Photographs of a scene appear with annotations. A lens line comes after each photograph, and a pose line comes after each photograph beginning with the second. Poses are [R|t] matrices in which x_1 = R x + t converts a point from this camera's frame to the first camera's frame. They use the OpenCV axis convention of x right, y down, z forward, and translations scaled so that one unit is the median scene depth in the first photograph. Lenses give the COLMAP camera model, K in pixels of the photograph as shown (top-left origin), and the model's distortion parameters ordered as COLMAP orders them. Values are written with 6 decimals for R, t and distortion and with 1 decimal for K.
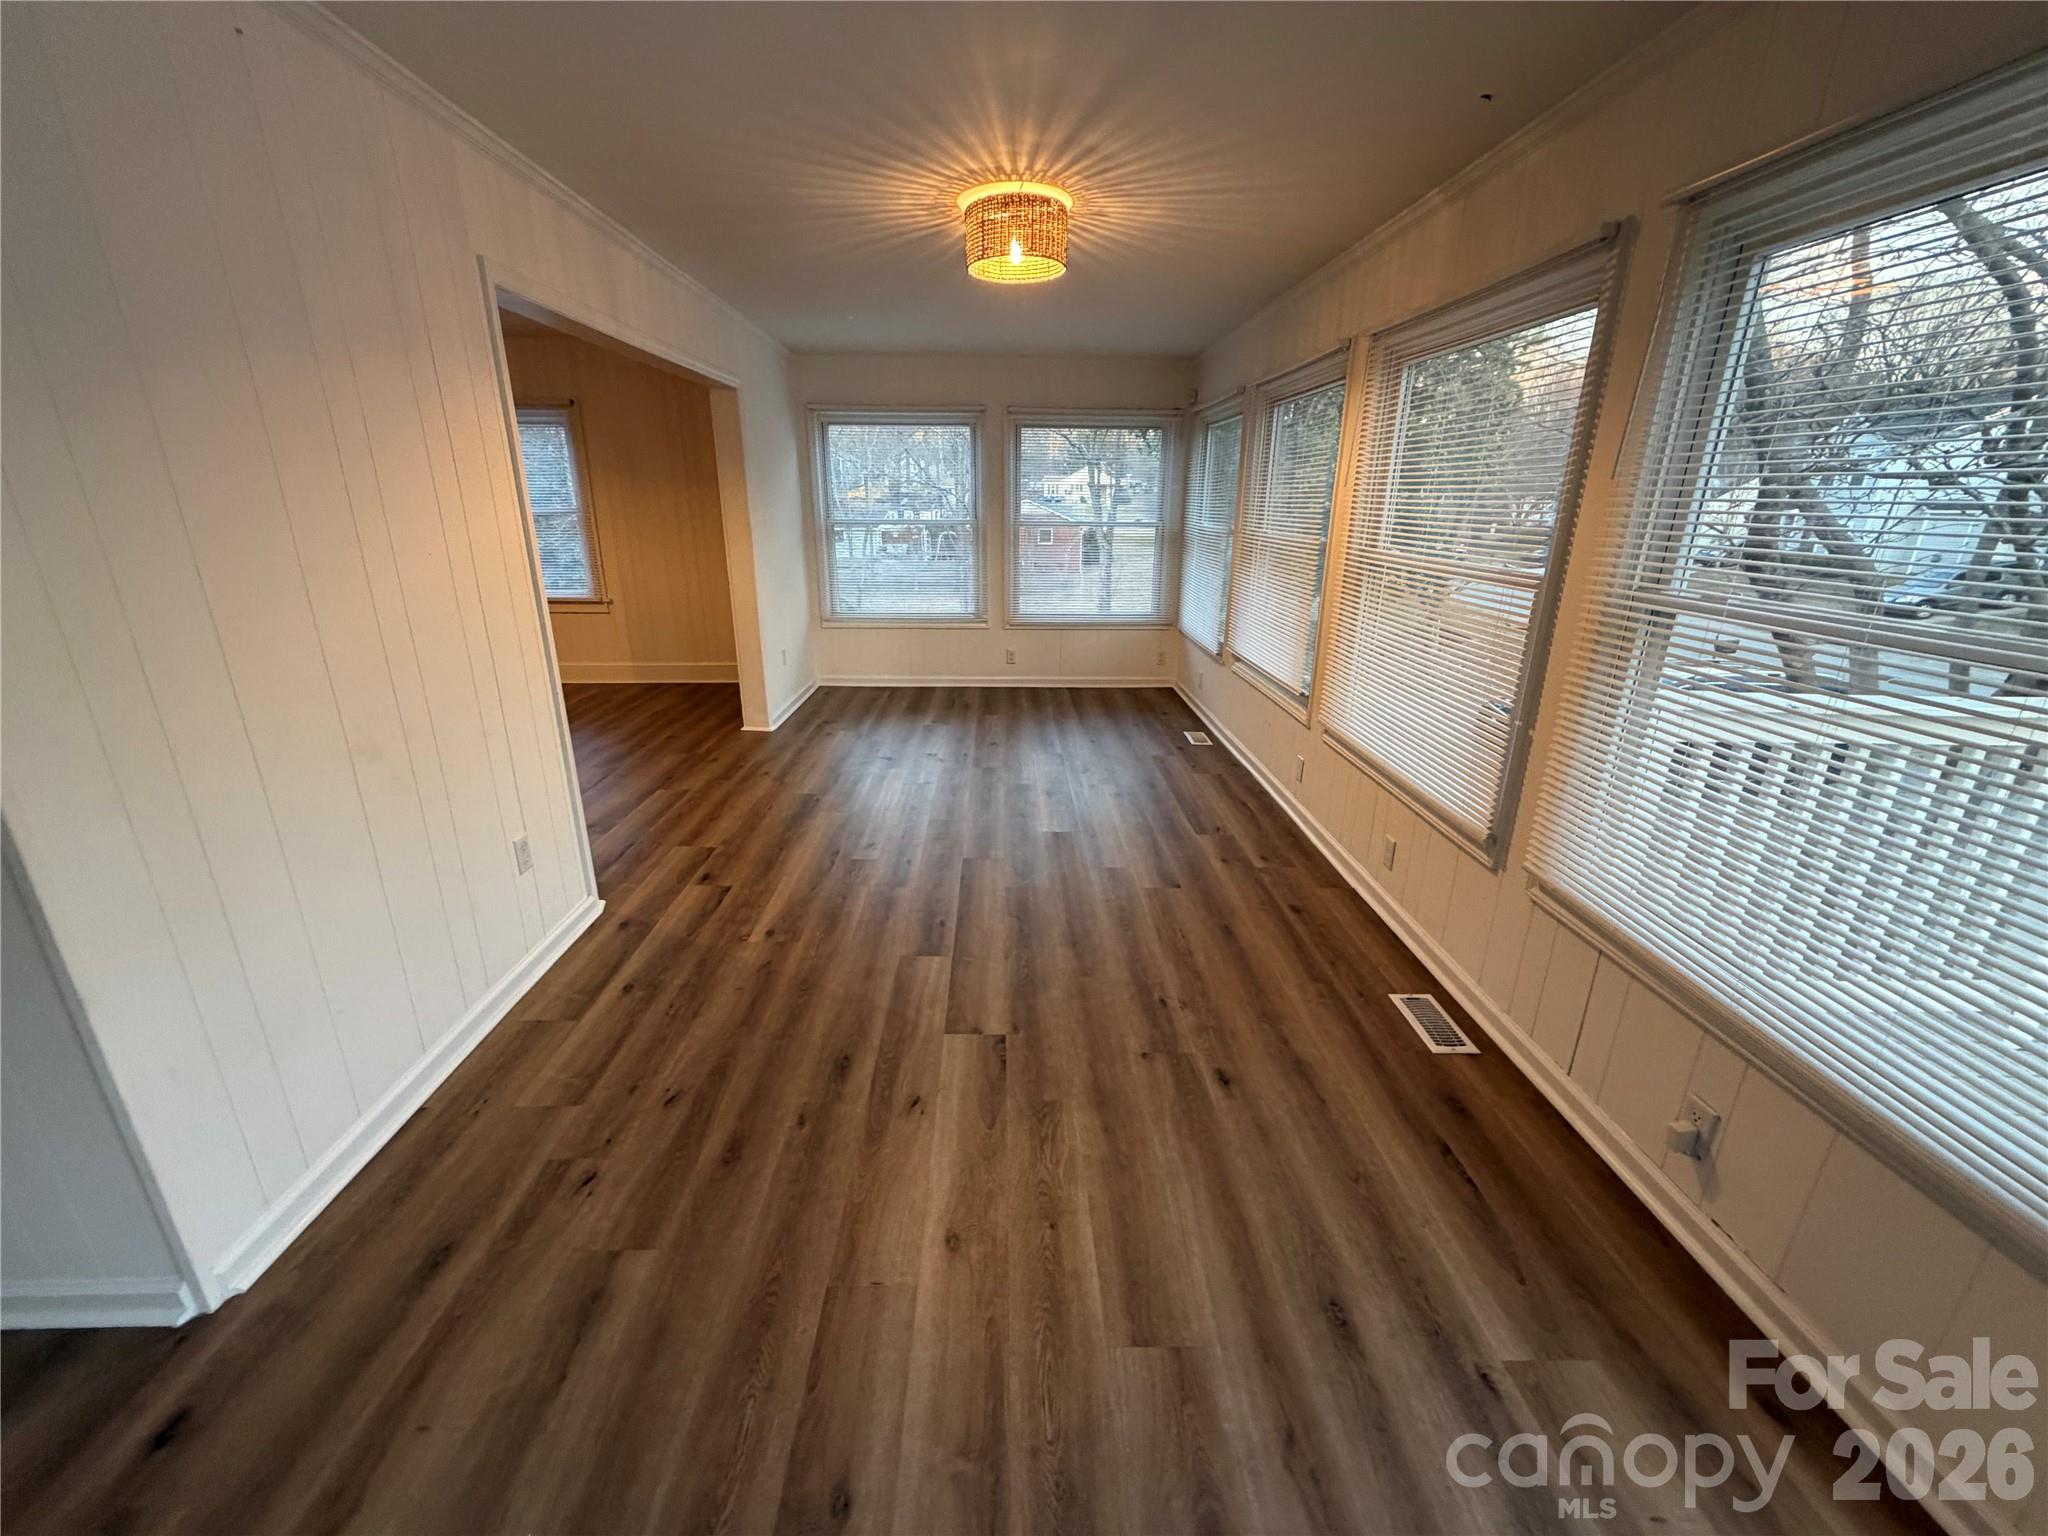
lens RADIAL K [[818.5, 0, 1022.2], [0, 818.5, 770.5], [0, 0, 1]] dist [0.007457, -0.000897]
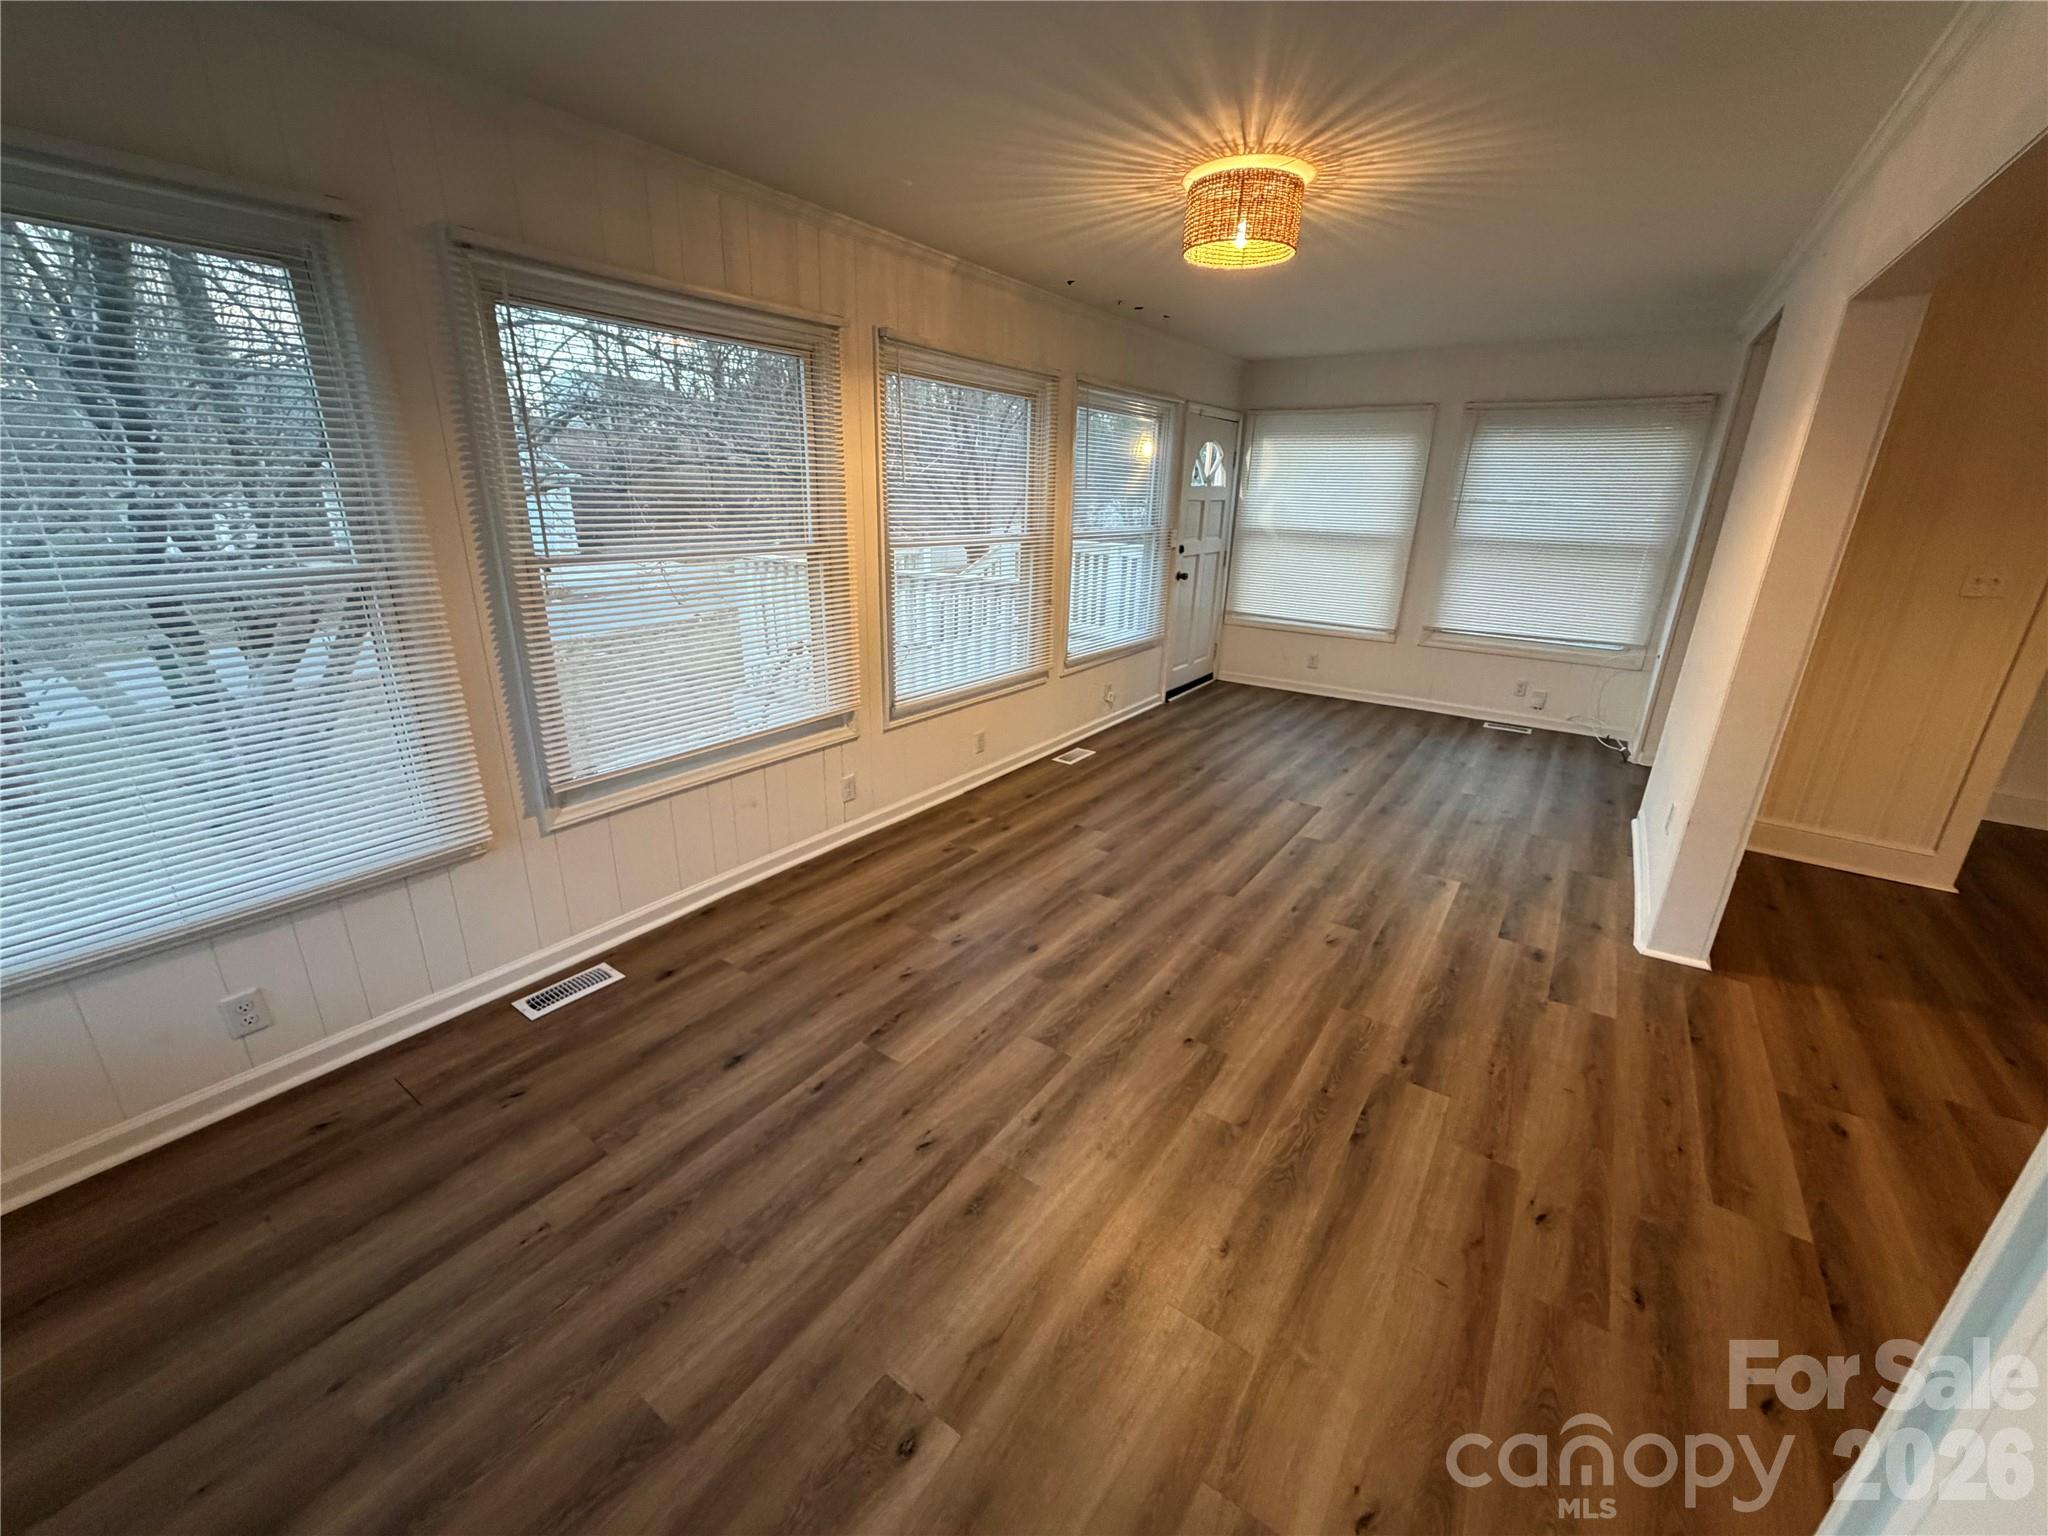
lens RADIAL K [[818.5, 0, 1008.3], [0, 818.5, 766.1], [0, 0, 1]] dist [0.007457, -0.000897]
pose [[-0.796336, -0.222444, 0.562466, -0.468970], [0.162343, 0.817193, 0.553028, -0.746401], [-0.582661, 0.531709, -0.614648, 2.150353]]
